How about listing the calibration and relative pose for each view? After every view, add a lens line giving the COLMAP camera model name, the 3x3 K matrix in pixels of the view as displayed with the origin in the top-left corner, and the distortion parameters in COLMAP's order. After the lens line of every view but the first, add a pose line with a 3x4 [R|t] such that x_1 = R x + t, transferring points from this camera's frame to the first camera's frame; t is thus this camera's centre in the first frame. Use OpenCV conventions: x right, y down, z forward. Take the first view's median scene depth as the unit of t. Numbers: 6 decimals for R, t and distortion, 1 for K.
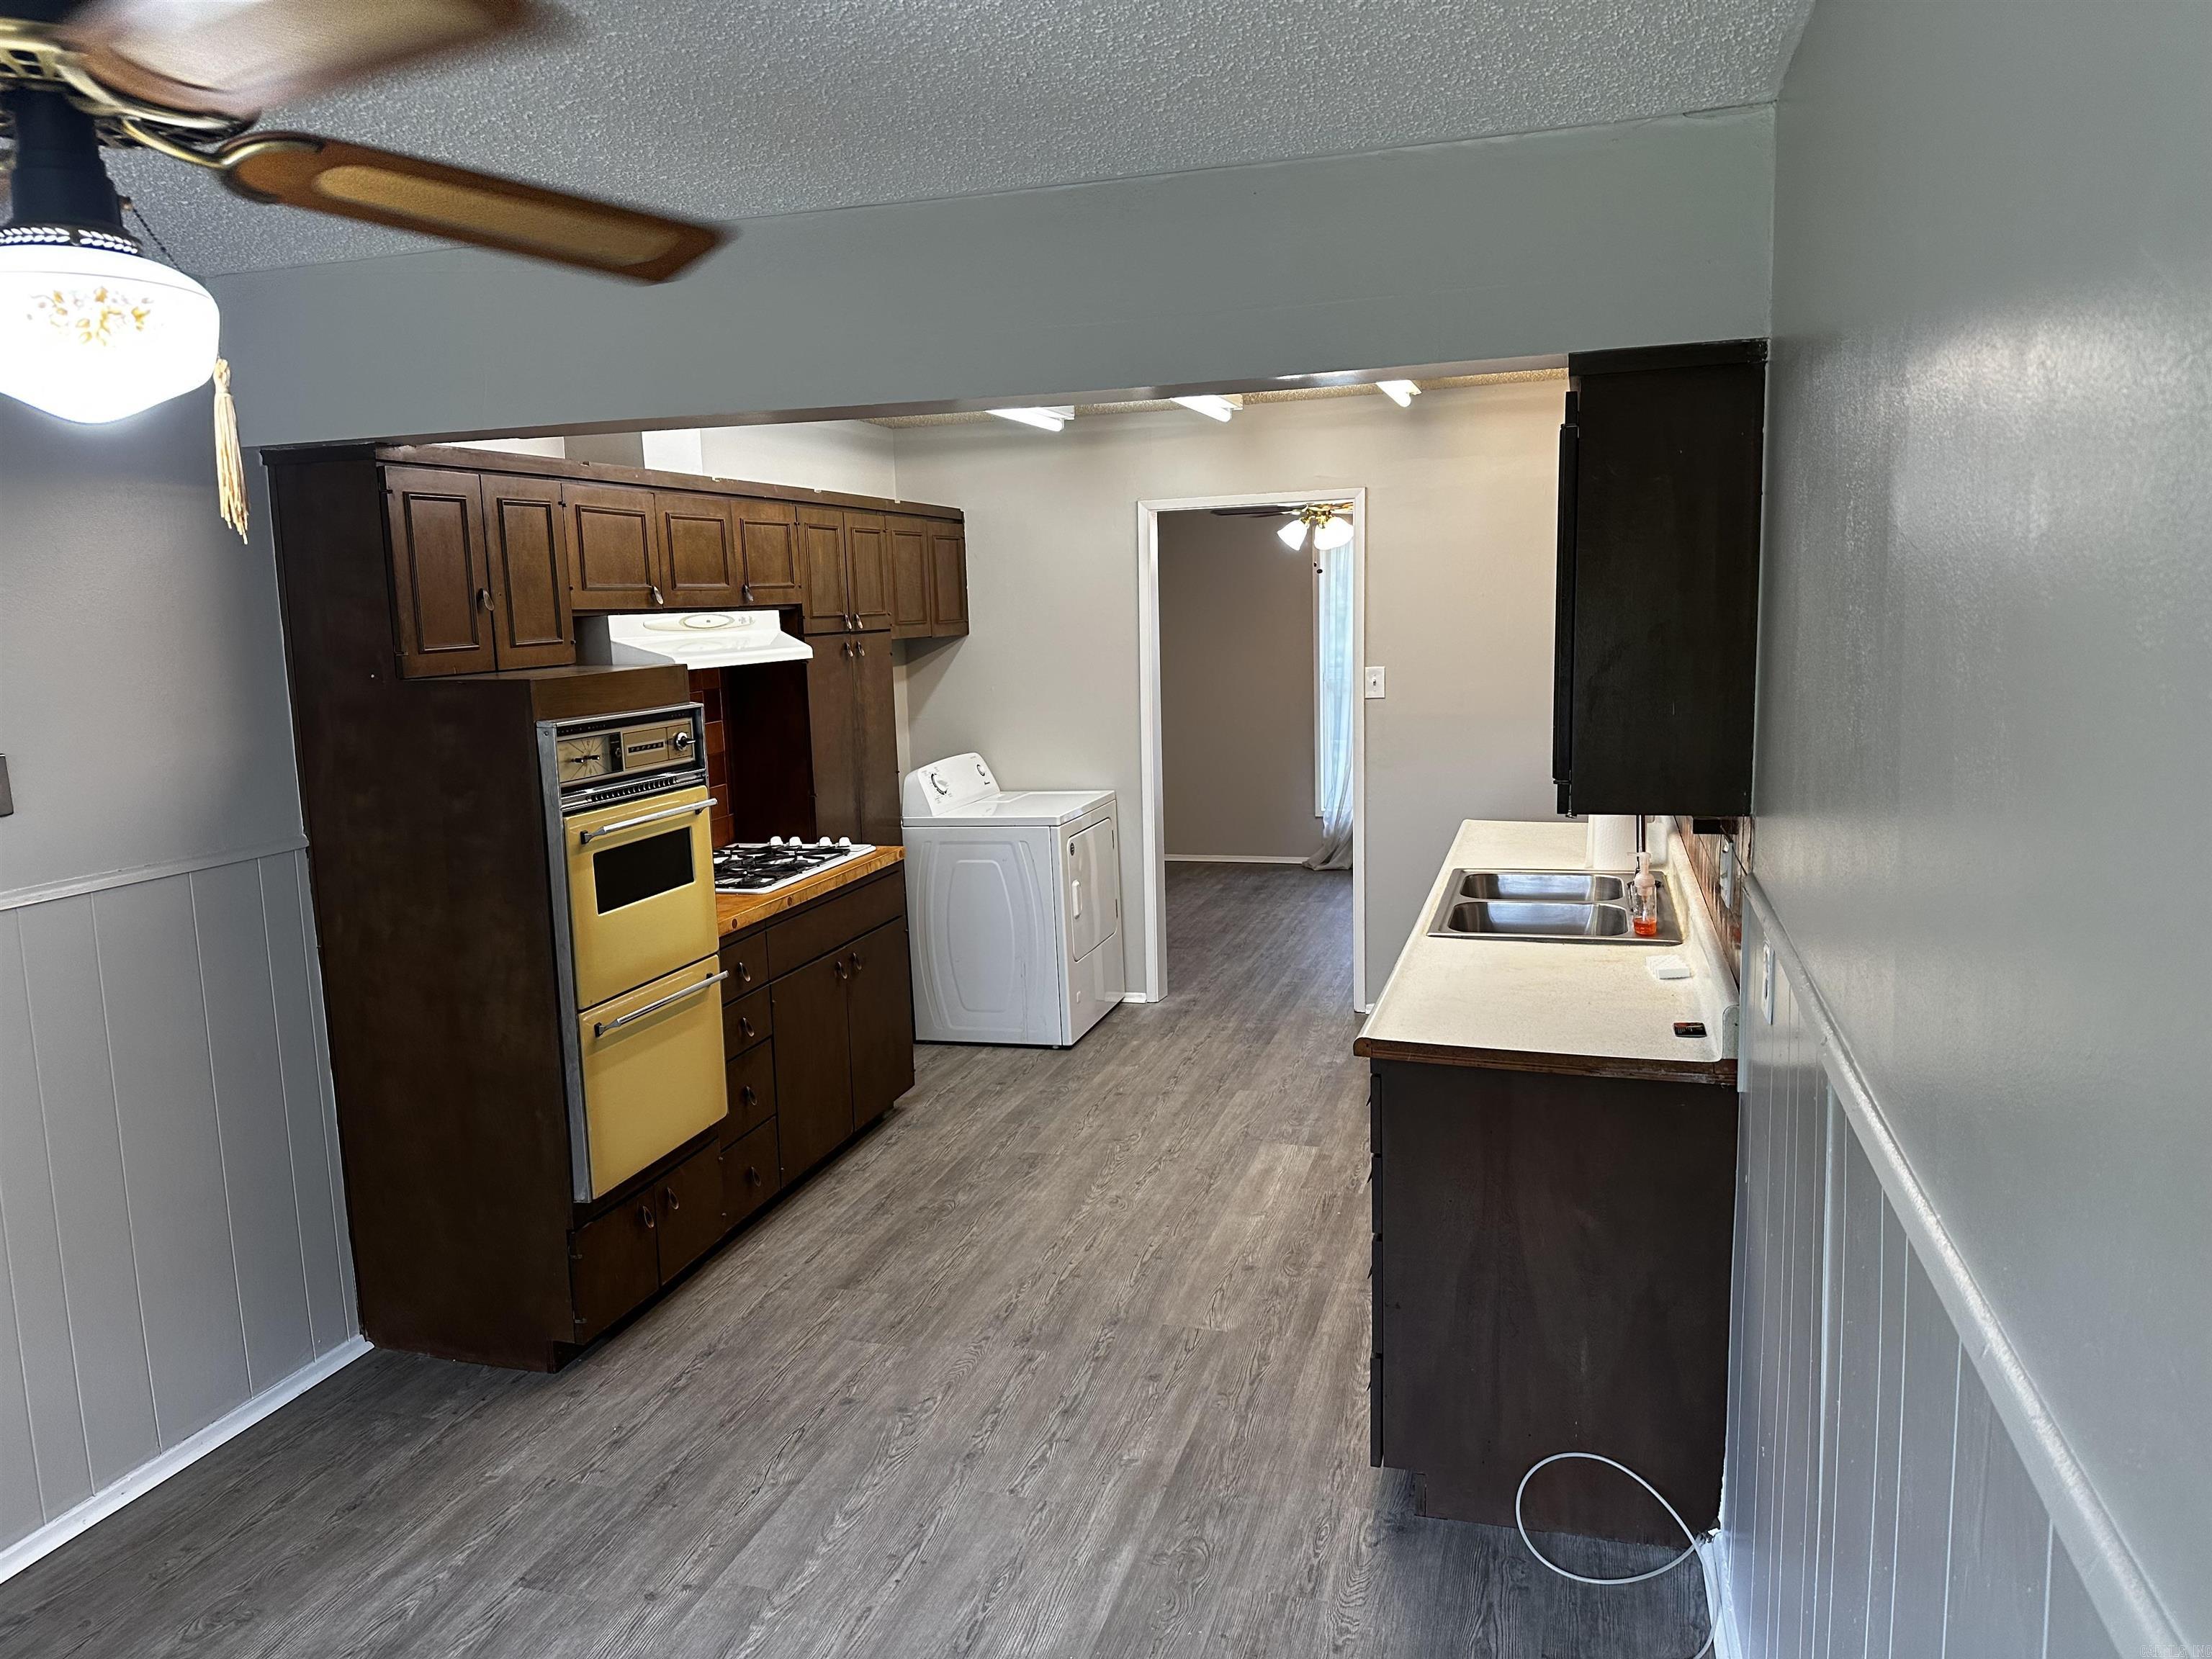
lens RADIAL K [[1547.3, 0, 1097.0], [0, 1547.3, 828.7], [0, 0, 1]] dist [0.037219, -0.038105]
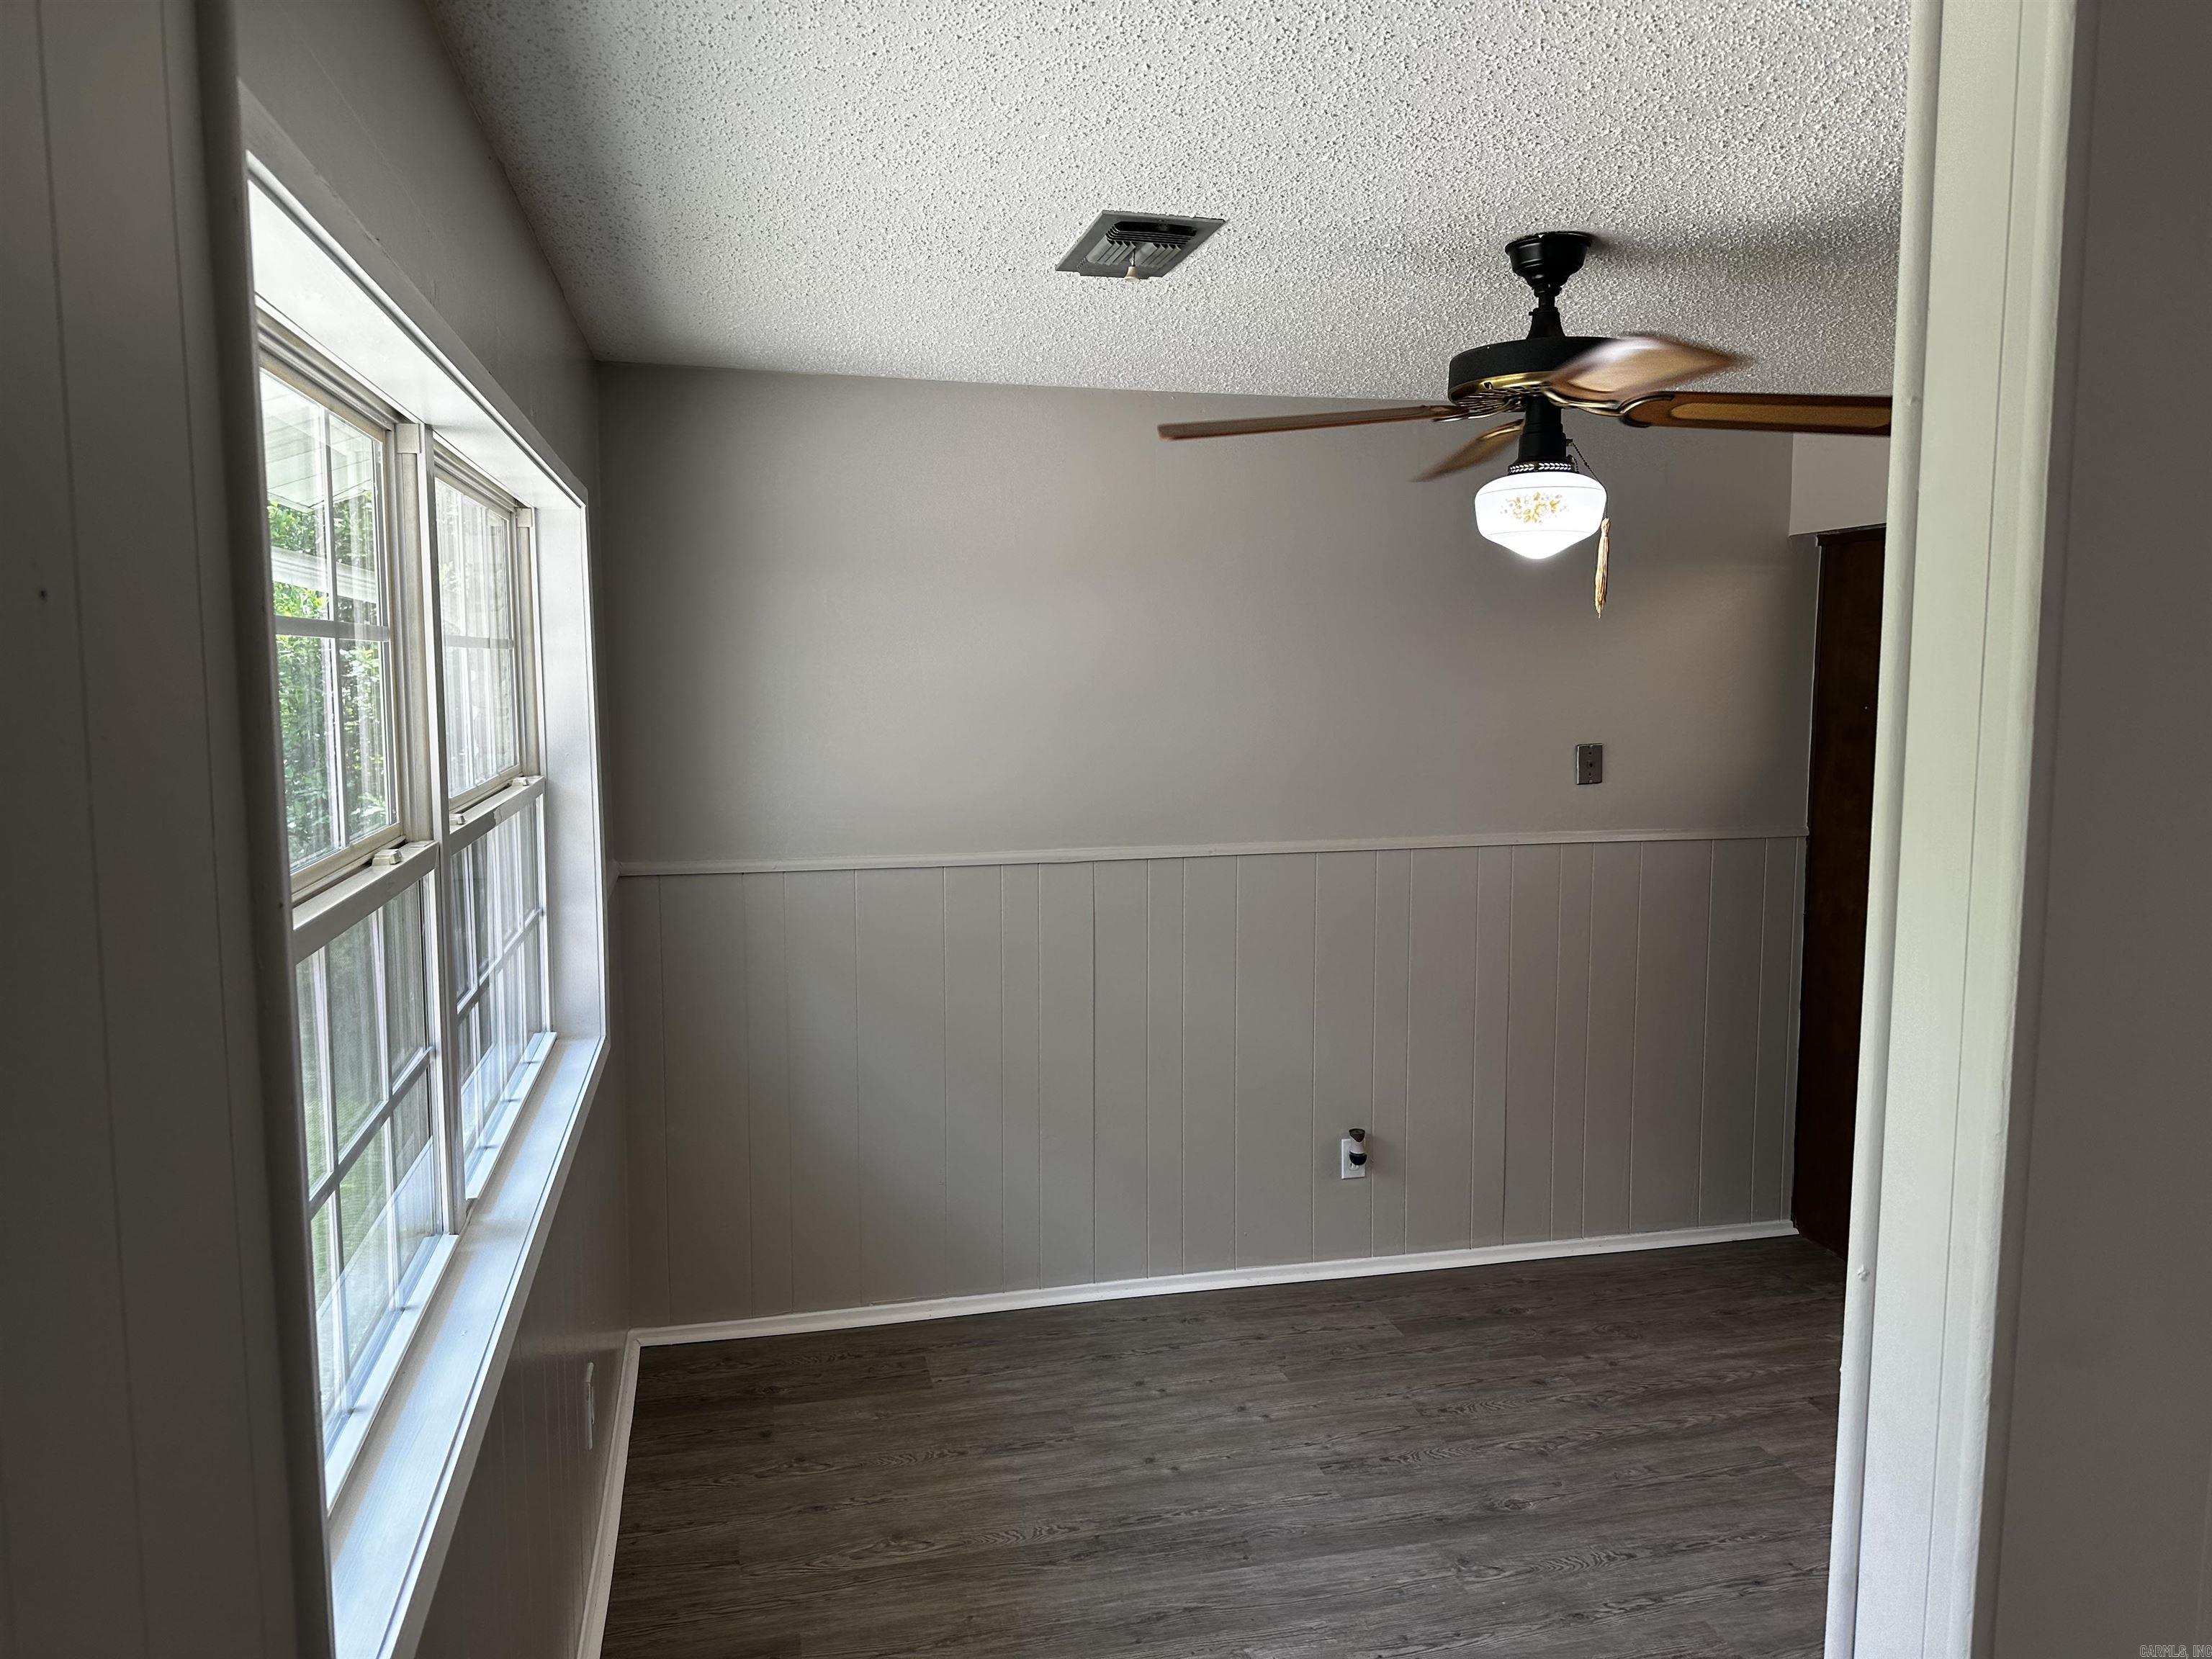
lens RADIAL K [[1547.3, 0, 1097.0], [0, 1547.3, 828.7], [0, 0, 1]] dist [0.037219, -0.038105]
pose [[0.498499, 0.115975, -0.859098, 0.393965], [-0.140658, 0.988699, 0.051853, 0.026885], [0.855403, 0.094991, 0.509178, -0.215951]]
